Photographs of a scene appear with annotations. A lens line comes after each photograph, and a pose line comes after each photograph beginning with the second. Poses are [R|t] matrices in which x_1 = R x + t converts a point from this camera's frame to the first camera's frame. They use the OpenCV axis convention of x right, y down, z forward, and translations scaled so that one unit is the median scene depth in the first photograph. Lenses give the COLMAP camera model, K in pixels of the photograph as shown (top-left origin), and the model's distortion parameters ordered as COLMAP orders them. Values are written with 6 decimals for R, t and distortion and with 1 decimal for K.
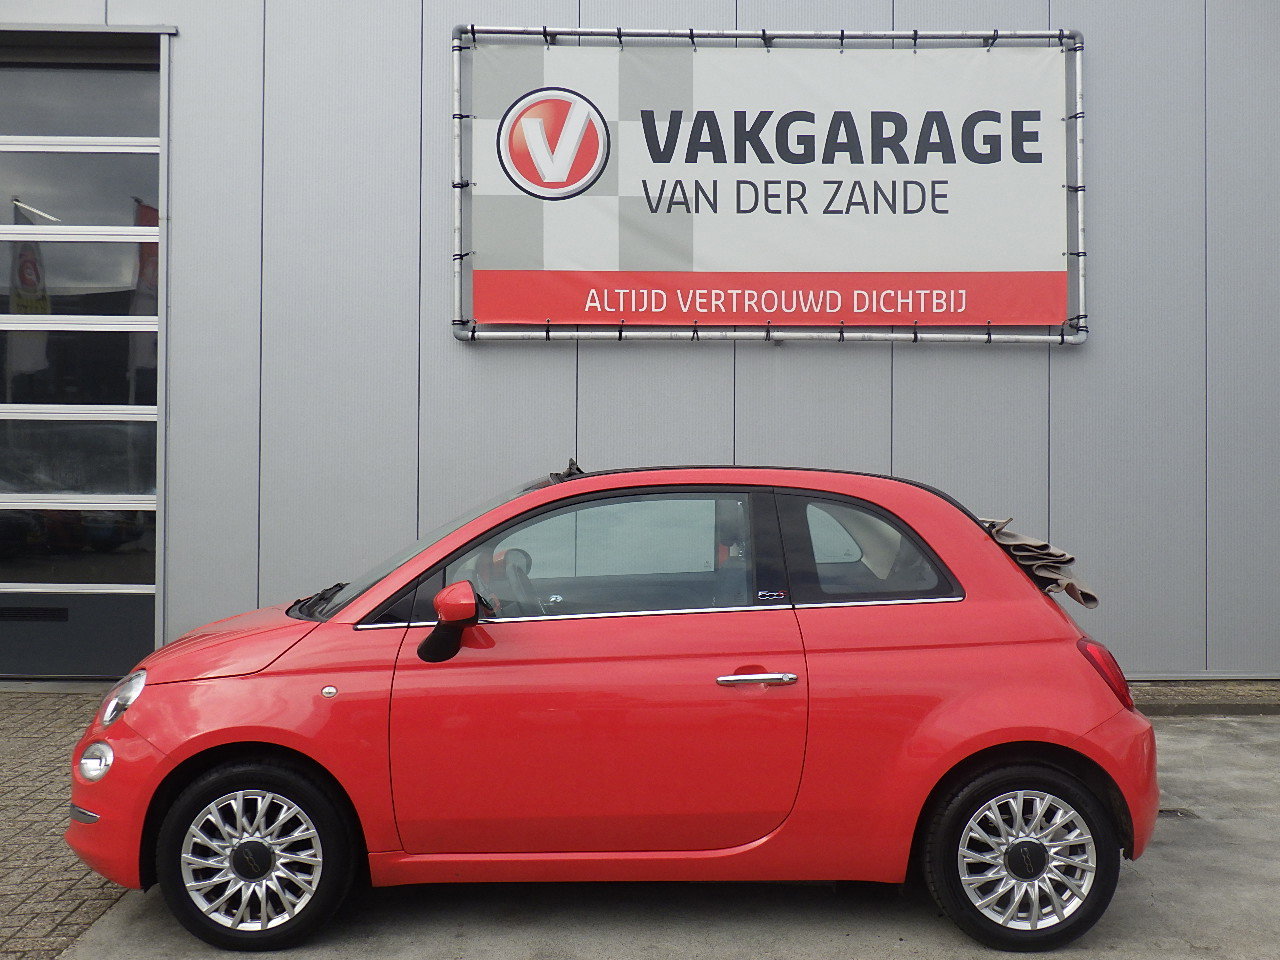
lens RADIAL K [[1261.4, 0, 626.8], [0, 1261.4, 476.8], [0, 0, 1]] dist [0.015707, 0.000000]
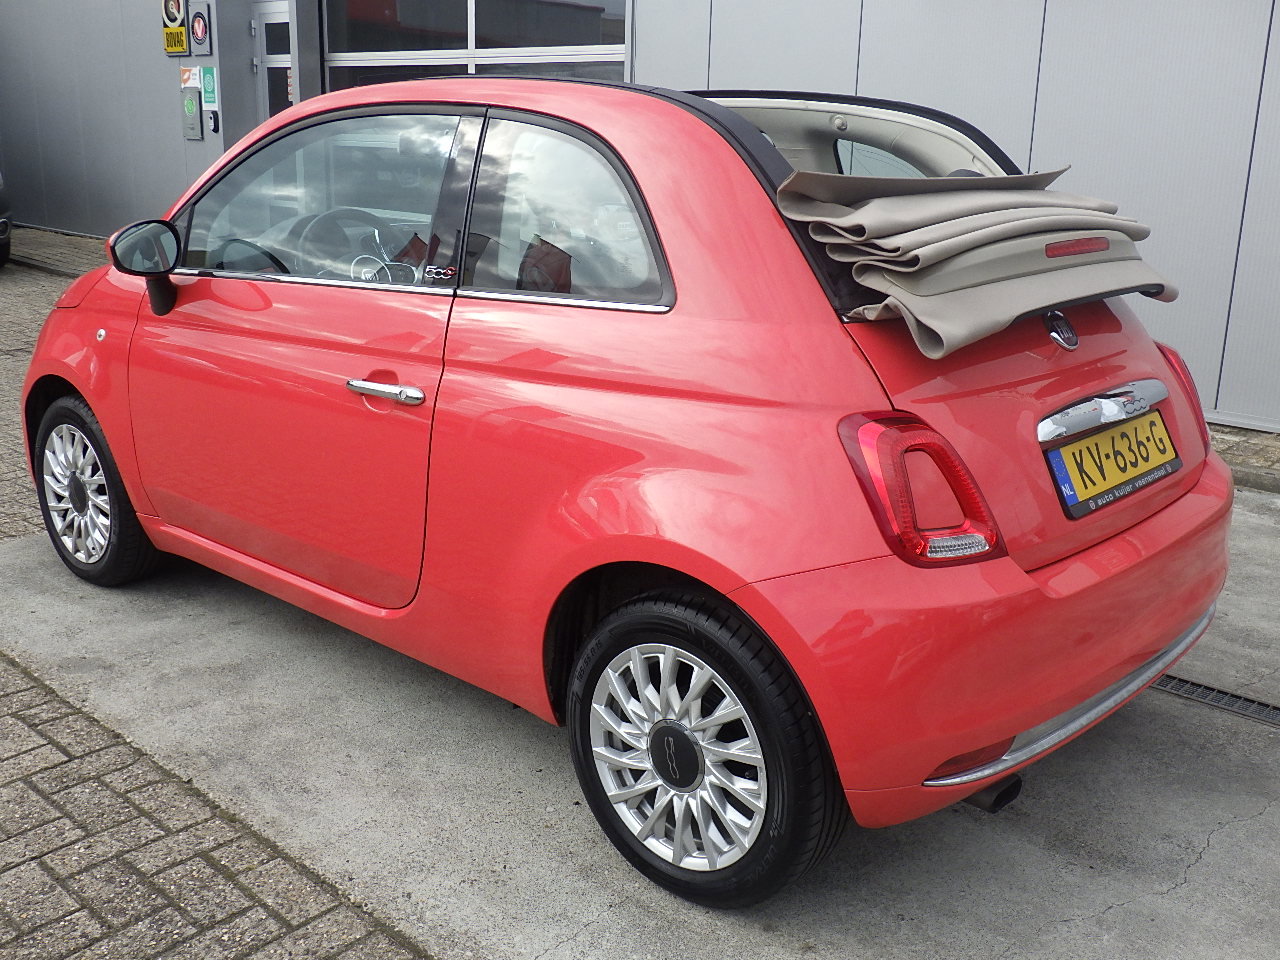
lens RADIAL K [[1261.4, 0, 629.4], [0, 1261.4, 477.4], [0, 0, 1]] dist [0.015707, 0.000000]
pose [[0.727869, 0.193121, -0.657960, 0.662438], [-0.019121, 0.964865, 0.262050, 0.021301], [0.685450, -0.178156, 0.705988, 0.588755]]
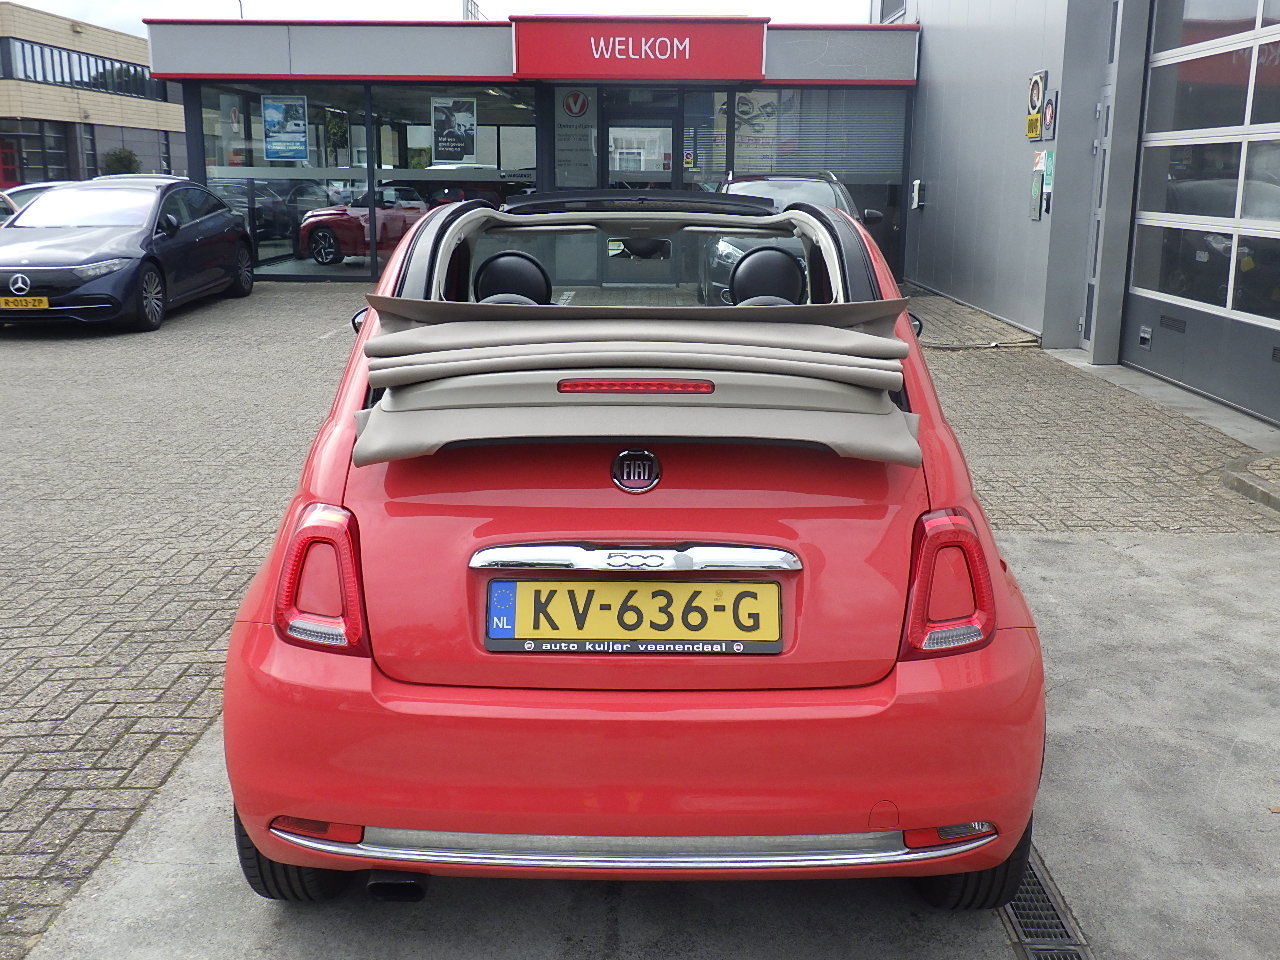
lens RADIAL K [[1261.4, 0, 642.1], [0, 1261.4, 479.5], [0, 0, 1]] dist [0.015707, 0.000000]
pose [[-0.018453, 0.227475, -0.973609, 0.981173], [-0.008193, 0.973708, 0.227653, -0.022265], [0.999796, 0.012177, -0.016104, 1.217406]]
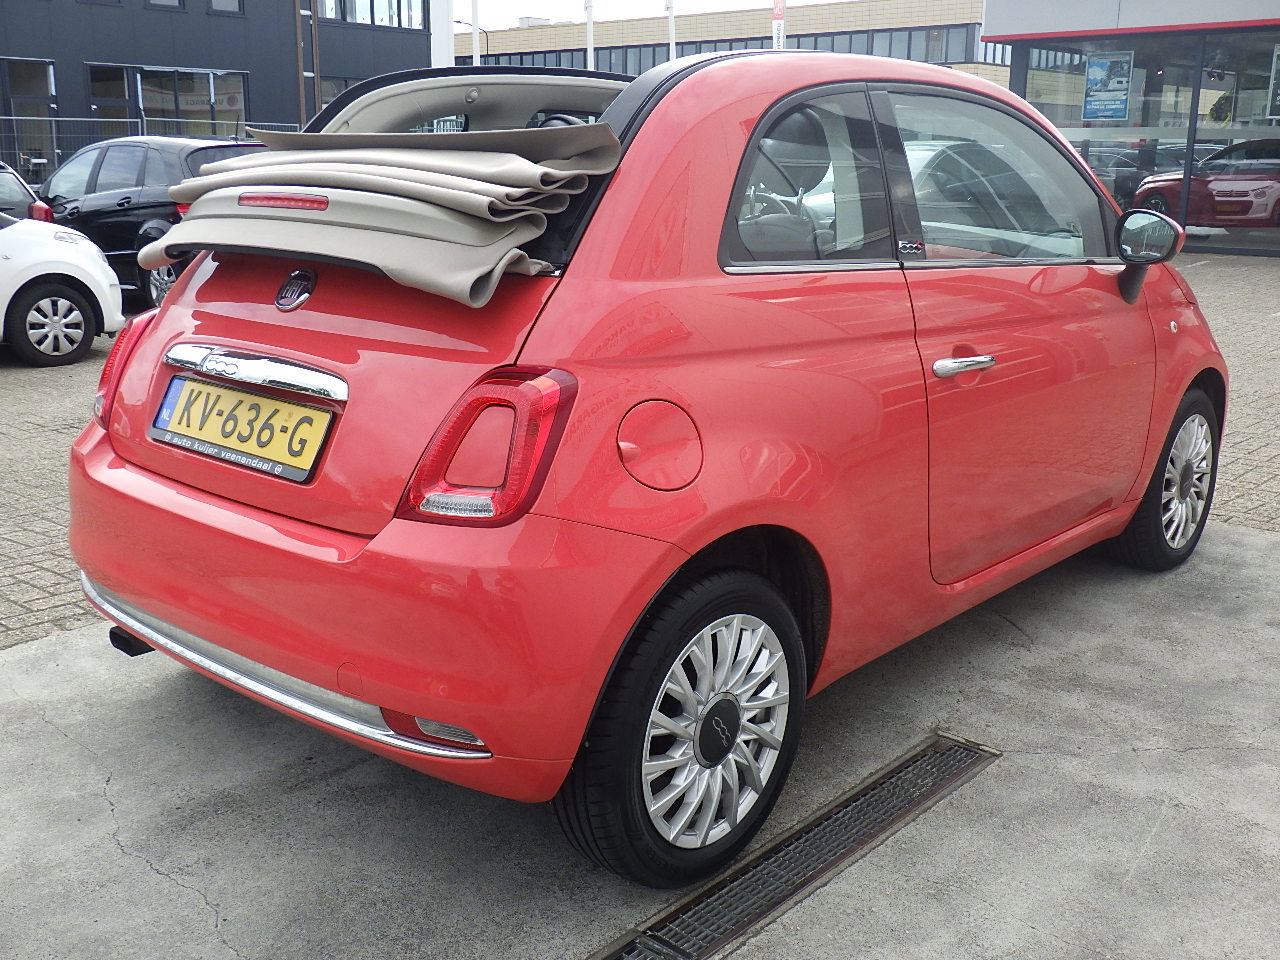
lens RADIAL K [[1261.4, 0, 652.6], [0, 1261.4, 471.8], [0, 0, 1]] dist [0.015707, 0.000000]
pose [[-0.669648, 0.172111, -0.722461, 0.725830], [-0.010763, 0.970426, 0.241159, 0.048908], [0.742601, 0.169267, -0.647991, 1.742647]]
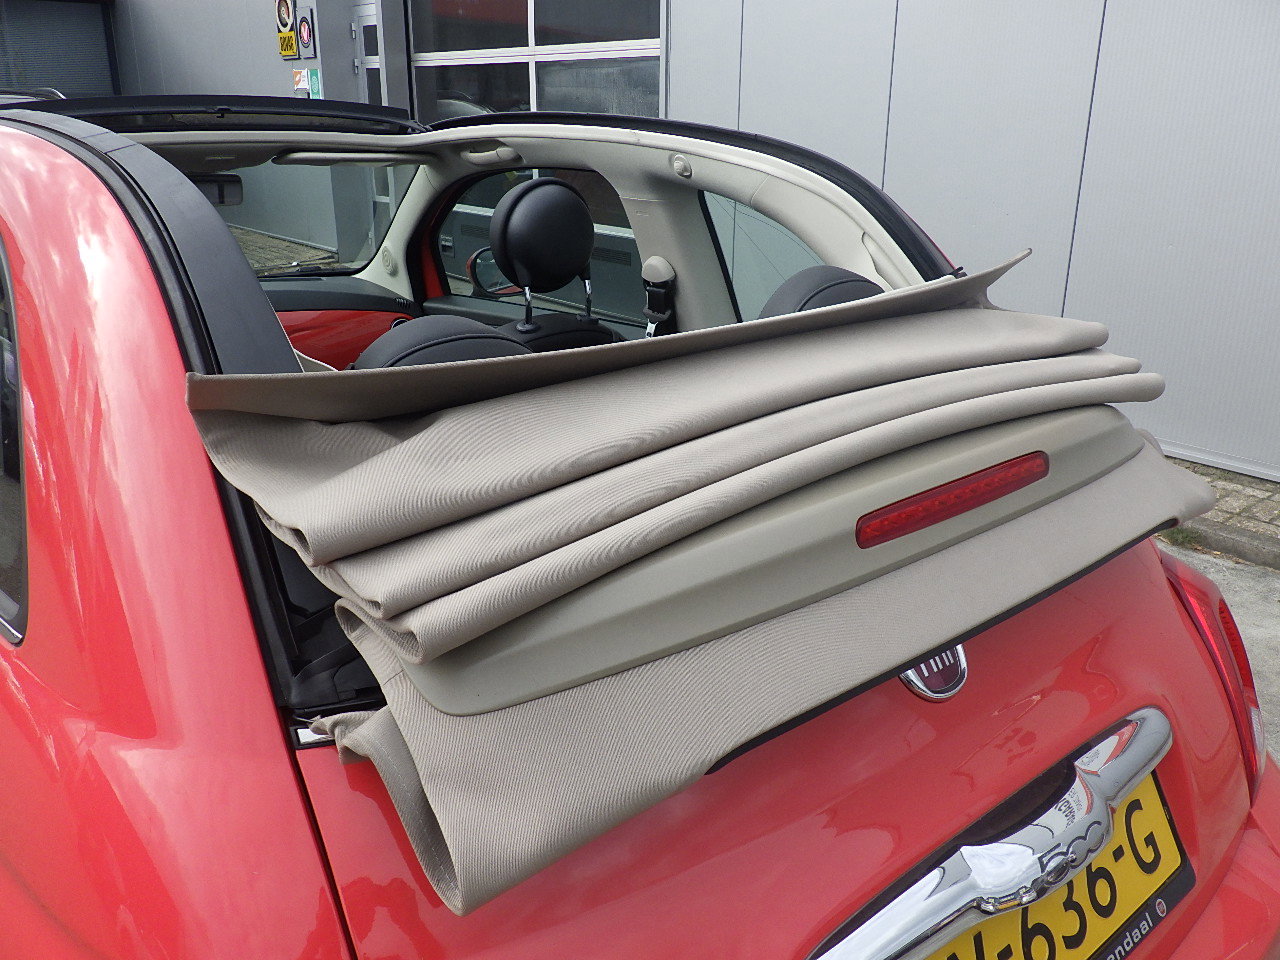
lens RADIAL K [[1041.3, 0, 640.0], [0, 1041.3, 481.5], [0, 0, 1]] dist [0.018635, -0.011985]
pose [[0.632779, 0.259215, -0.729656, 0.514826], [-0.001970, 0.942840, 0.333241, -0.009724], [0.774330, -0.209430, 0.597120, 1.008759]]
